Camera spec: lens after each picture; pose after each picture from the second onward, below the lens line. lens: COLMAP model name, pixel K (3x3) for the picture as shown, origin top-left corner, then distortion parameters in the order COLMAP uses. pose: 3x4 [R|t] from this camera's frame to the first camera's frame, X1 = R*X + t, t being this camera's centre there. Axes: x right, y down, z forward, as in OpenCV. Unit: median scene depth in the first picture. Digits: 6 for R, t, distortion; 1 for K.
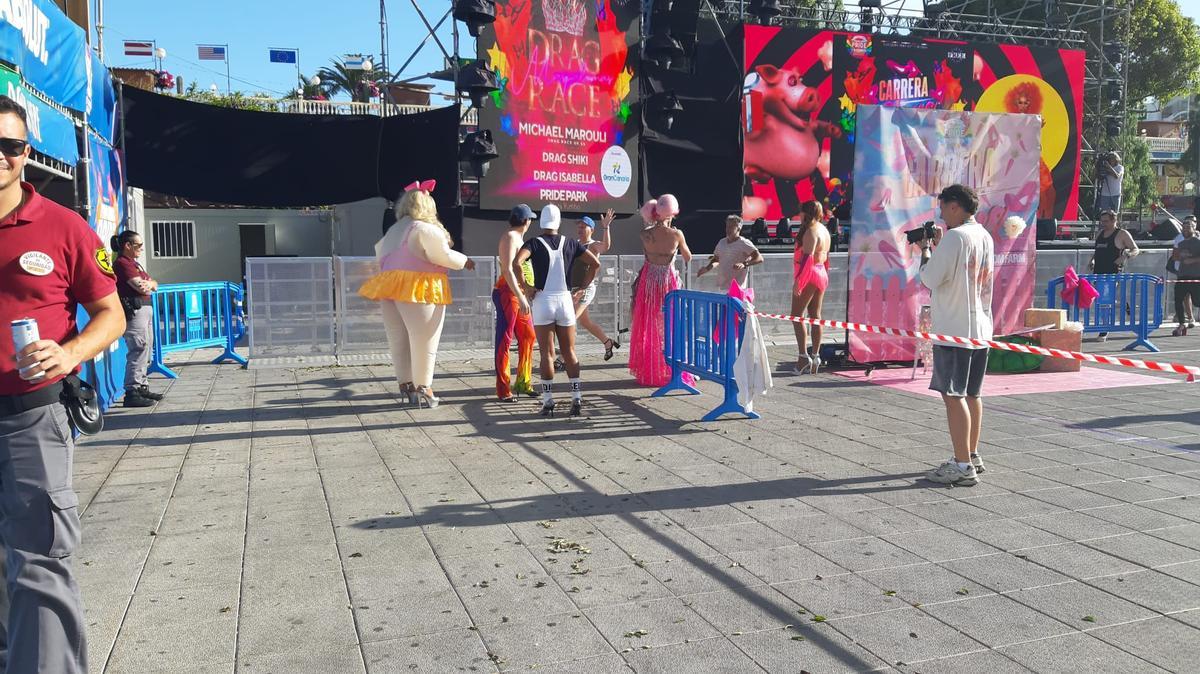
lens RADIAL K [[920.3, 0, 576.6], [0, 920.3, 358.6], [0, 0, 1]] dist [0.051704, -0.118021]
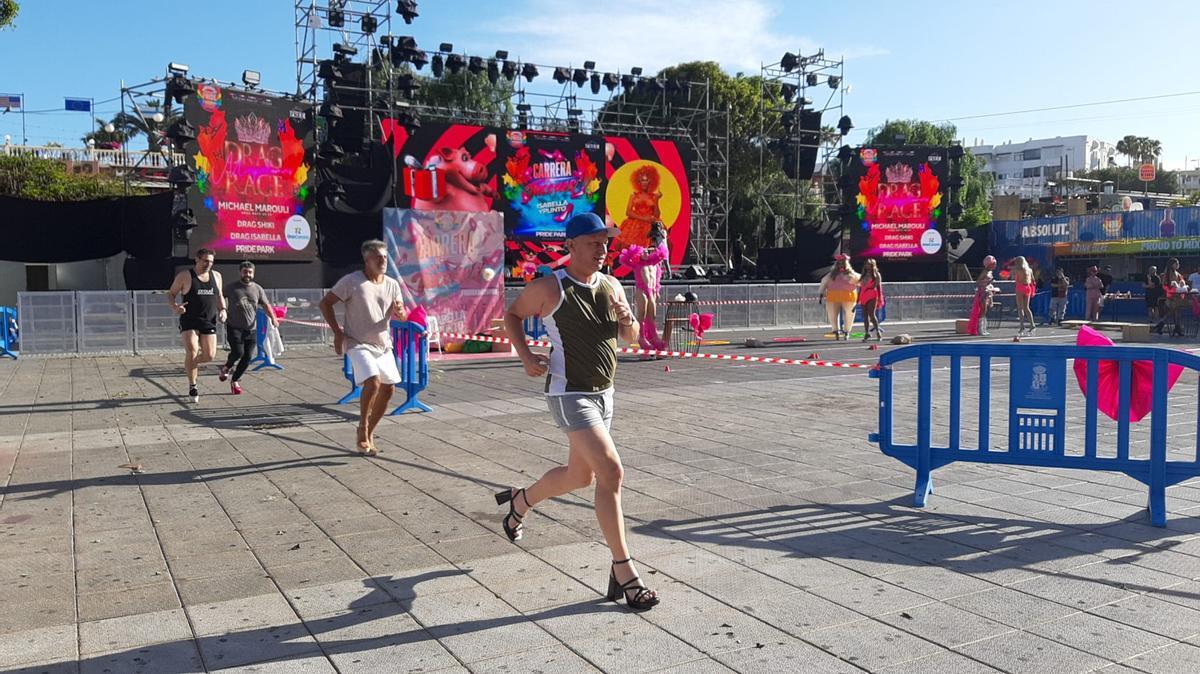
lens RADIAL K [[939.7, 0, 593.9], [0, 939.7, 344.5], [0, 0, 1]] dist [0.103739, -0.230792]
pose [[0.983857, -0.011044, 0.178616, 0.248922], [0.020511, 0.998475, -0.051246, 0.065985], [-0.177778, 0.054082, 0.982583, -0.592042]]
